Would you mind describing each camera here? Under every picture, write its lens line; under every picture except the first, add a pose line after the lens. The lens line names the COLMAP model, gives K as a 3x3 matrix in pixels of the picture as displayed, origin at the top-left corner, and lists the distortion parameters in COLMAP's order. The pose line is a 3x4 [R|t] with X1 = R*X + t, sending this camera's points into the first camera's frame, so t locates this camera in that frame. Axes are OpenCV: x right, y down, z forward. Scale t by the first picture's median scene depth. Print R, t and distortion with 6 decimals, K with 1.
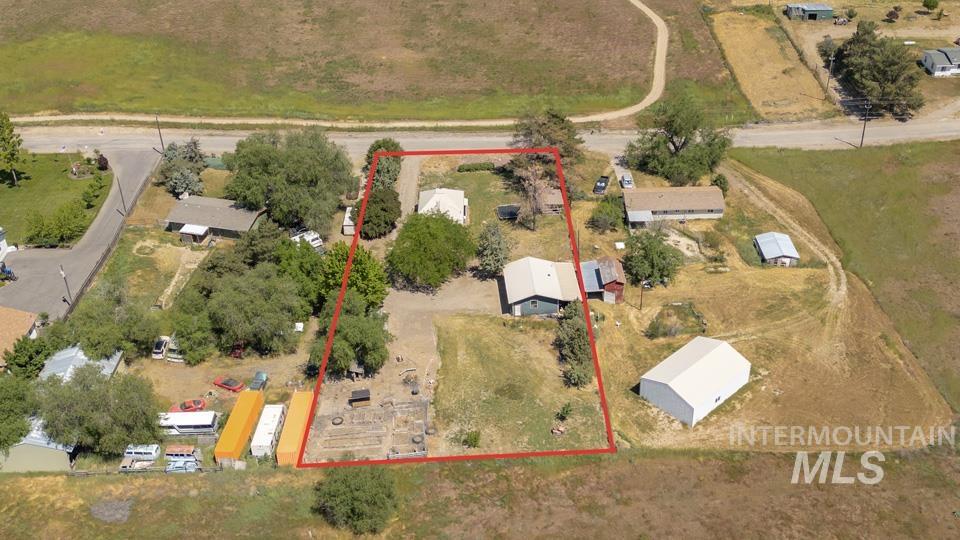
lens RADIAL K [[978.7, 0, 535.7], [0, 978.7, 269.0], [0, 0, 1]] dist [0.086621, -0.103355]
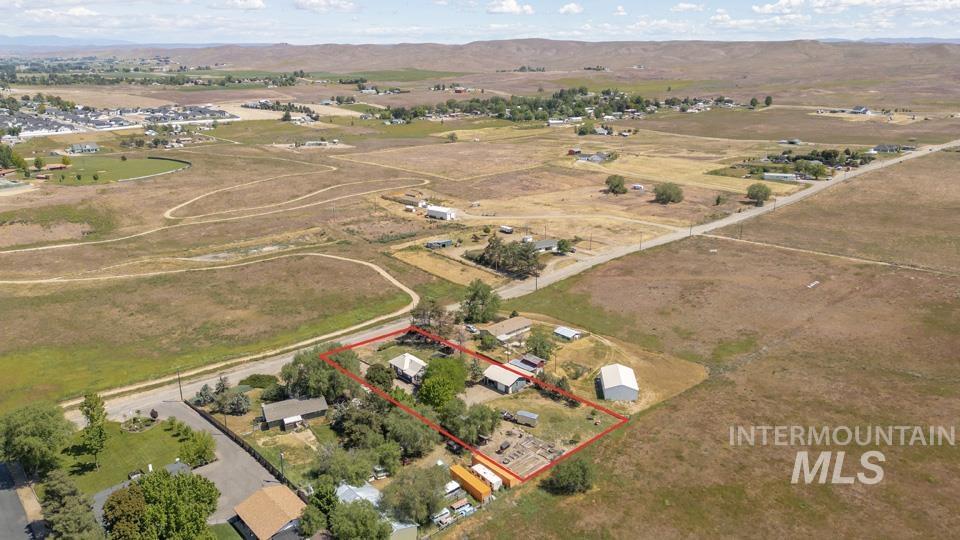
lens RADIAL K [[670.0, 0, 480.0], [0, 670.0, 270.0], [0, 0, 1]] dist [0.084072, -0.084619]
pose [[0.771552, -0.193034, 0.606172, -0.742729], [0.349873, 0.924563, -0.150903, 0.004455], [-0.531315, 0.328513, 0.780886, -0.016102]]
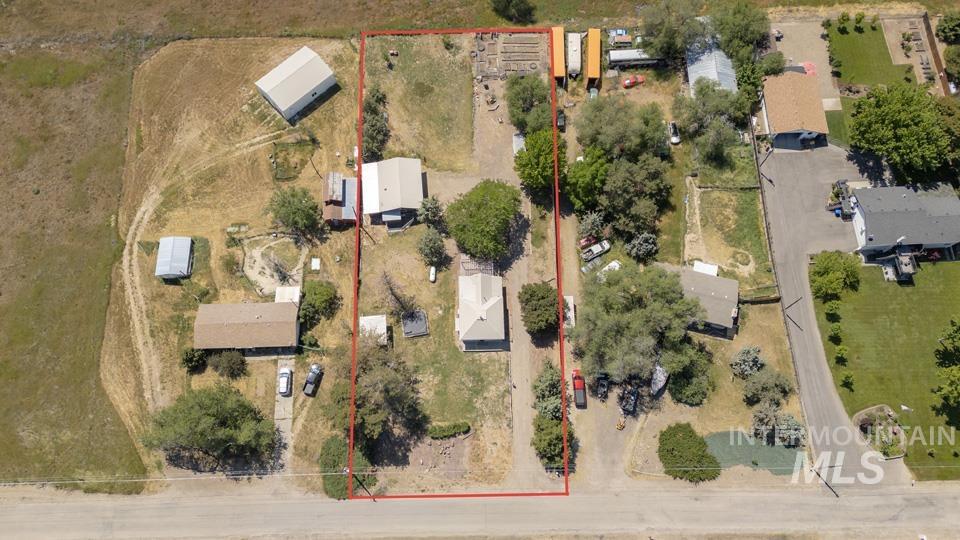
lens RADIAL K [[670.0, 0, 480.0], [0, 670.0, 270.0], [0, 0, 1]] dist [0.084072, -0.084619]
pose [[-0.999609, -0.023816, 0.014664, -0.115889], [0.019960, -0.240216, 0.970514, -0.804960], [-0.019591, 0.970427, 0.240598, 0.879548]]
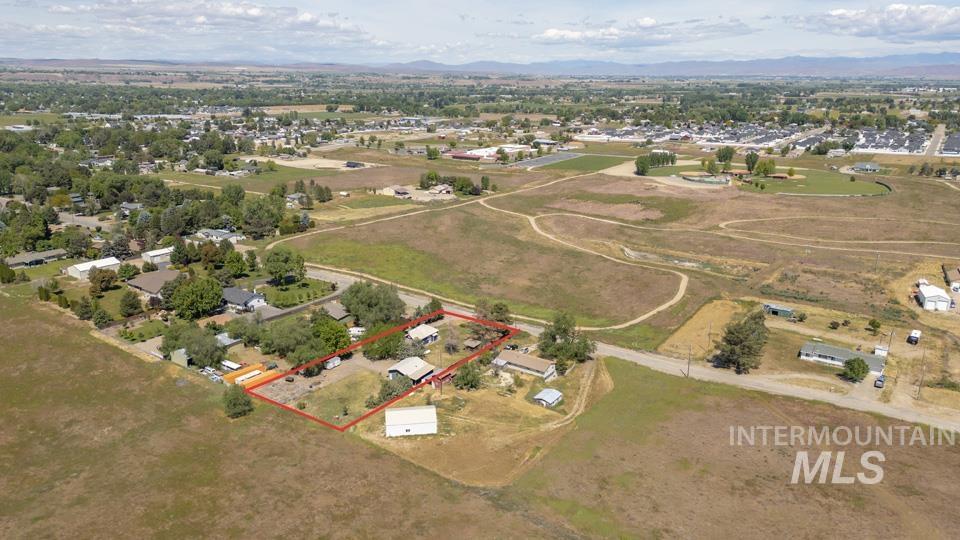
lens RADIAL K [[670.0, 0, 480.0], [0, 670.0, 270.0], [0, 0, 1]] dist [0.084072, -0.084619]
pose [[0.797955, 0.173394, -0.577237, 0.837126], [-0.337019, 0.922370, -0.188818, 0.038344], [0.499686, 0.345208, 0.794447, -0.061670]]
